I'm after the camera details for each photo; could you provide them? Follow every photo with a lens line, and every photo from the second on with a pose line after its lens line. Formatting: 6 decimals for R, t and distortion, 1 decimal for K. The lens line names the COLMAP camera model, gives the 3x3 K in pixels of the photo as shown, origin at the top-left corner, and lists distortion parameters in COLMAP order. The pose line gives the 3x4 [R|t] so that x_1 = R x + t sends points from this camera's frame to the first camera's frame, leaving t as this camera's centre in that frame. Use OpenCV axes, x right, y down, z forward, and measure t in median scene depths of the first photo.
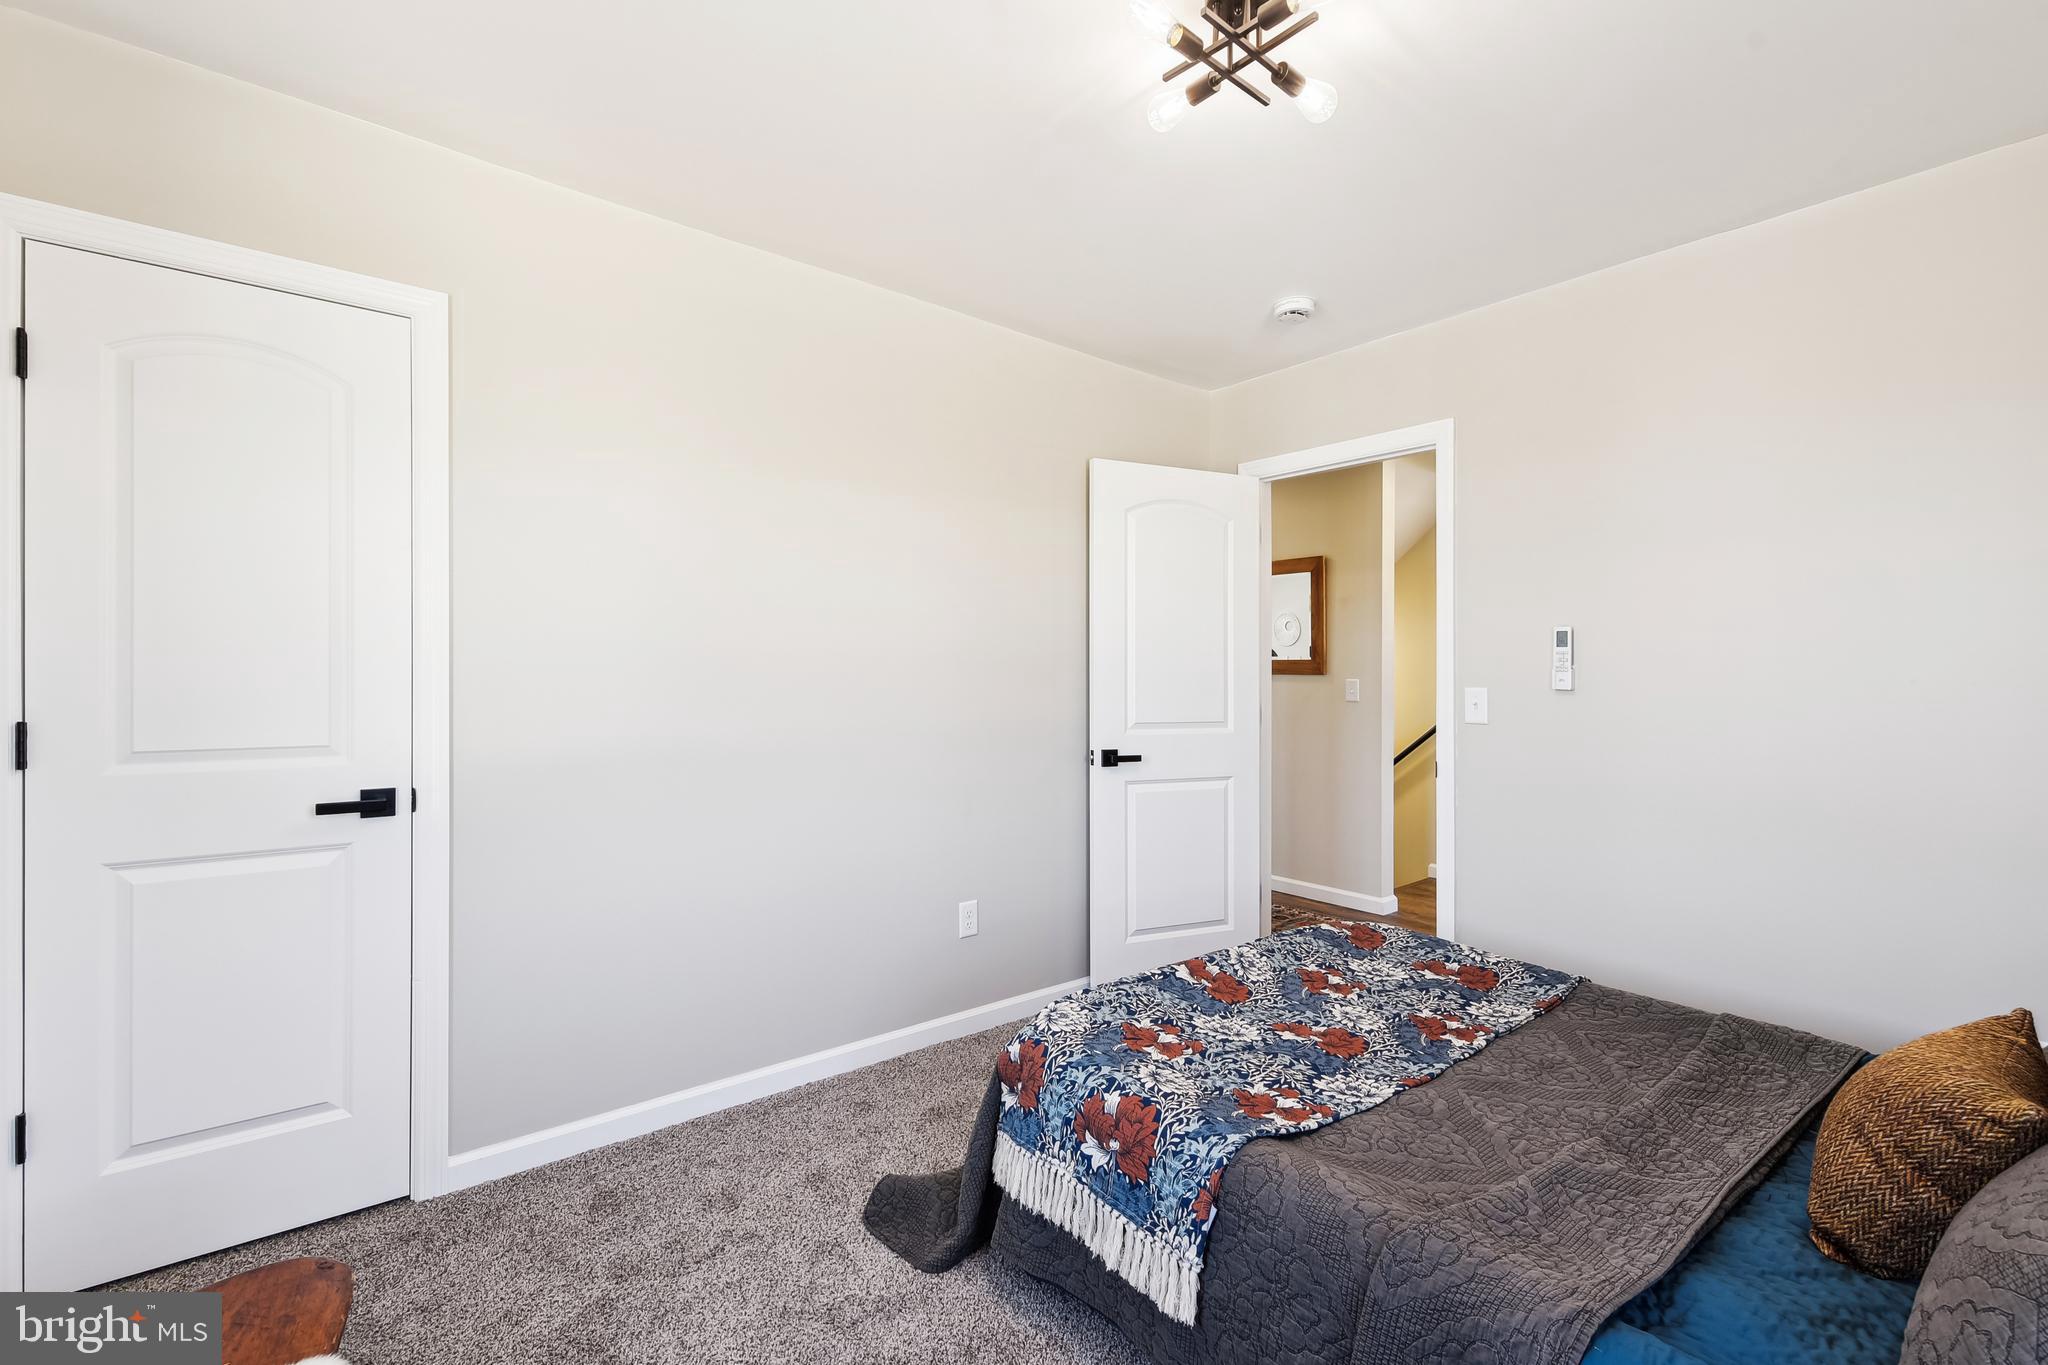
lens RADIAL K [[900.1, 0, 1030.8], [0, 900.1, 676.6], [0, 0, 1]] dist [-0.000839, -0.000388]
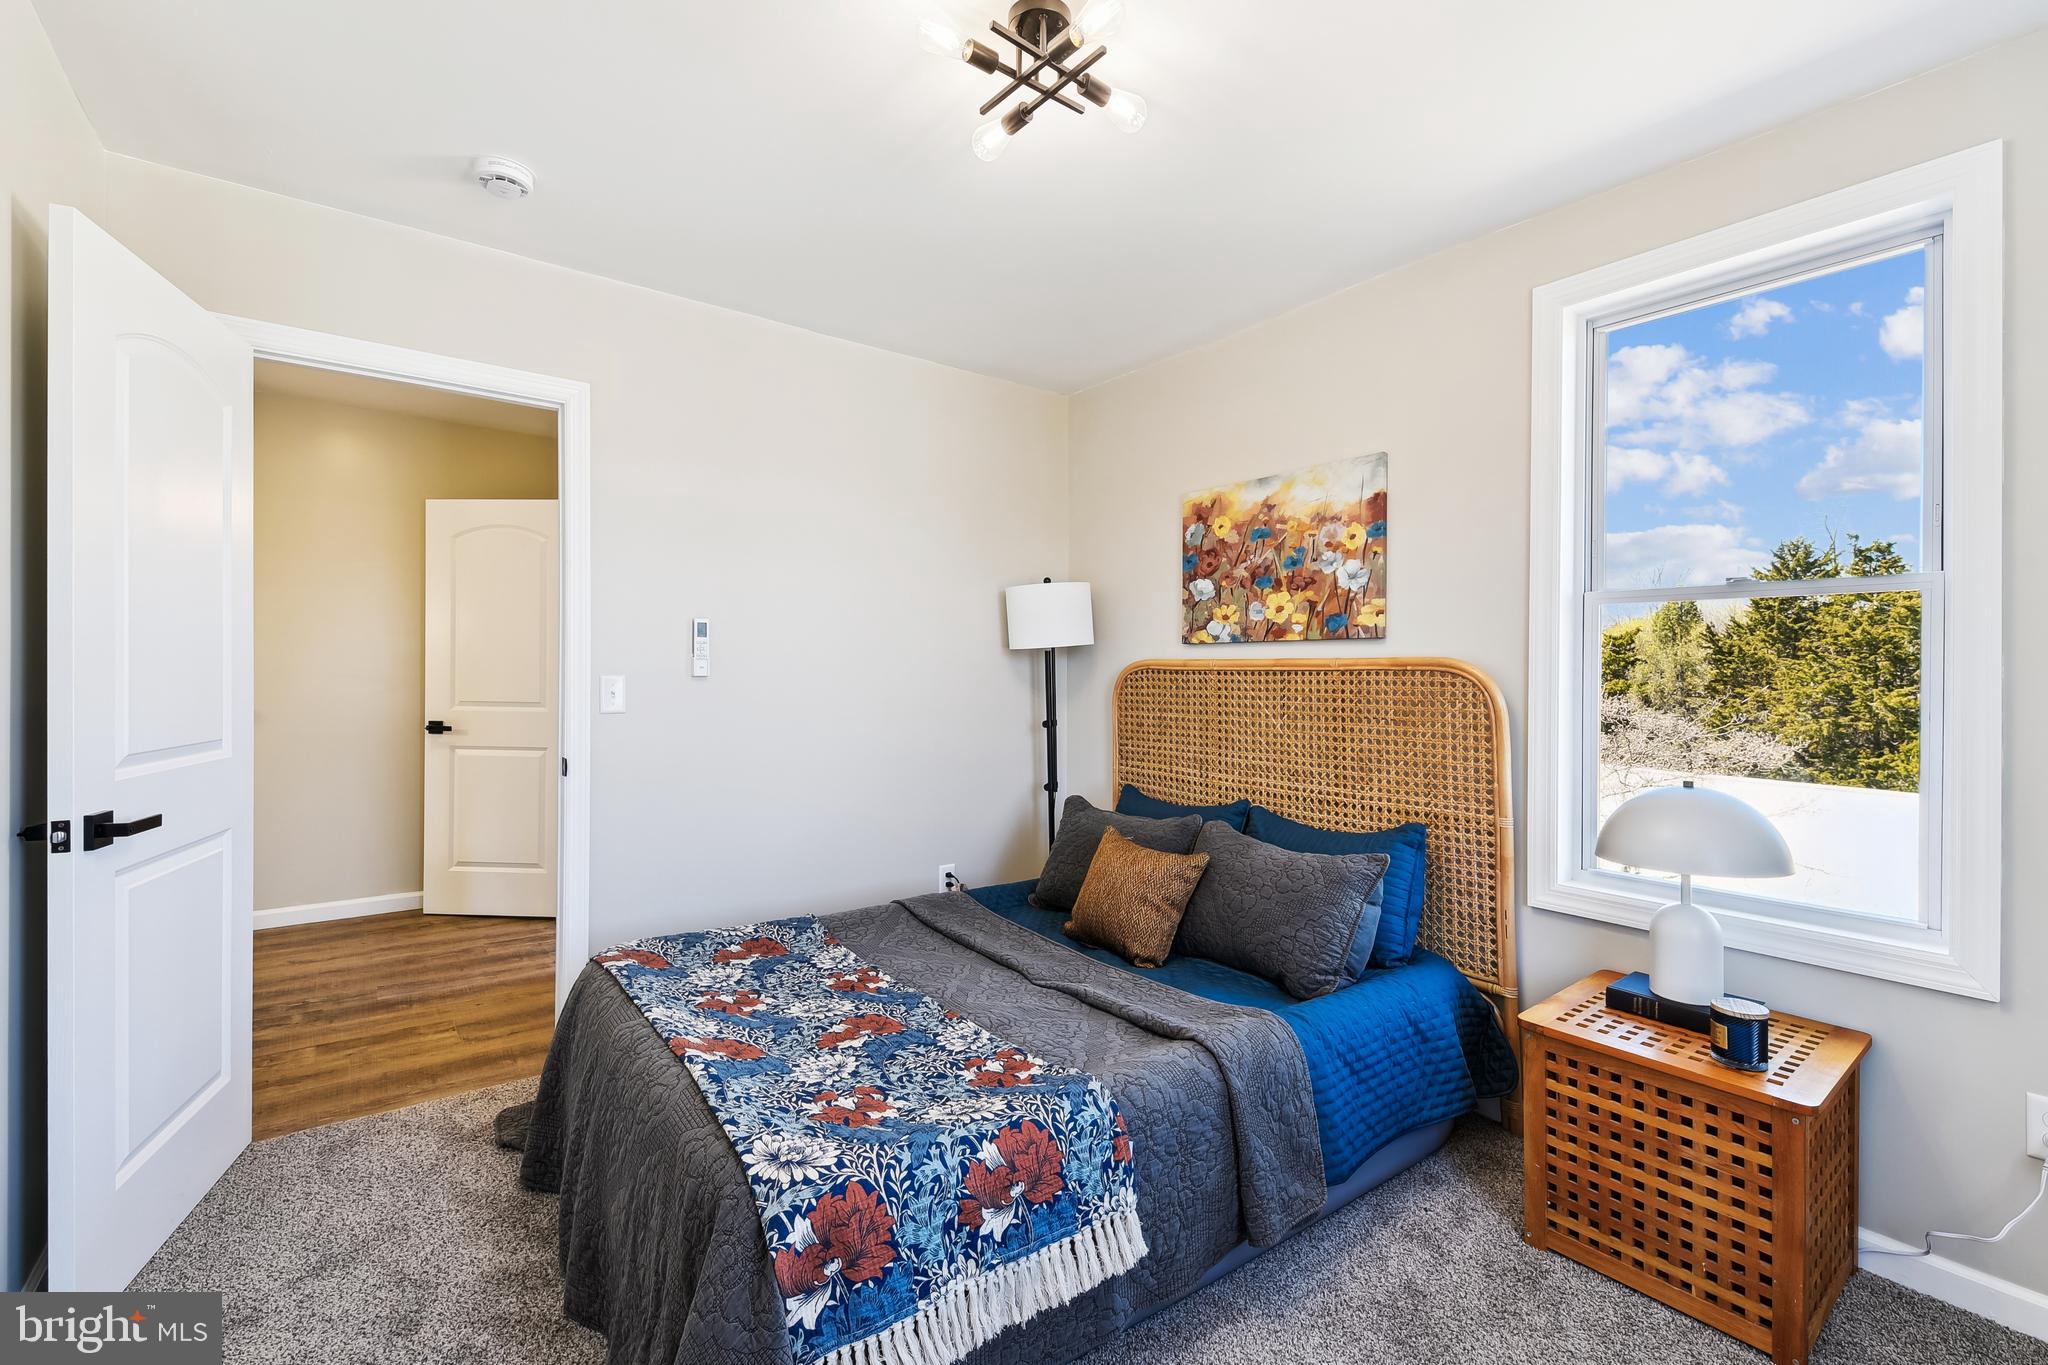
lens RADIAL K [[880.6, 0, 1026.2], [0, 880.6, 664.1], [0, 0, 1]] dist [0.002251, 0.000097]
pose [[0.019046, -0.004339, 0.999809, -0.694986], [-0.002771, 0.999987, 0.004393, -0.008574], [-0.999815, -0.002854, 0.019034, 0.862226]]
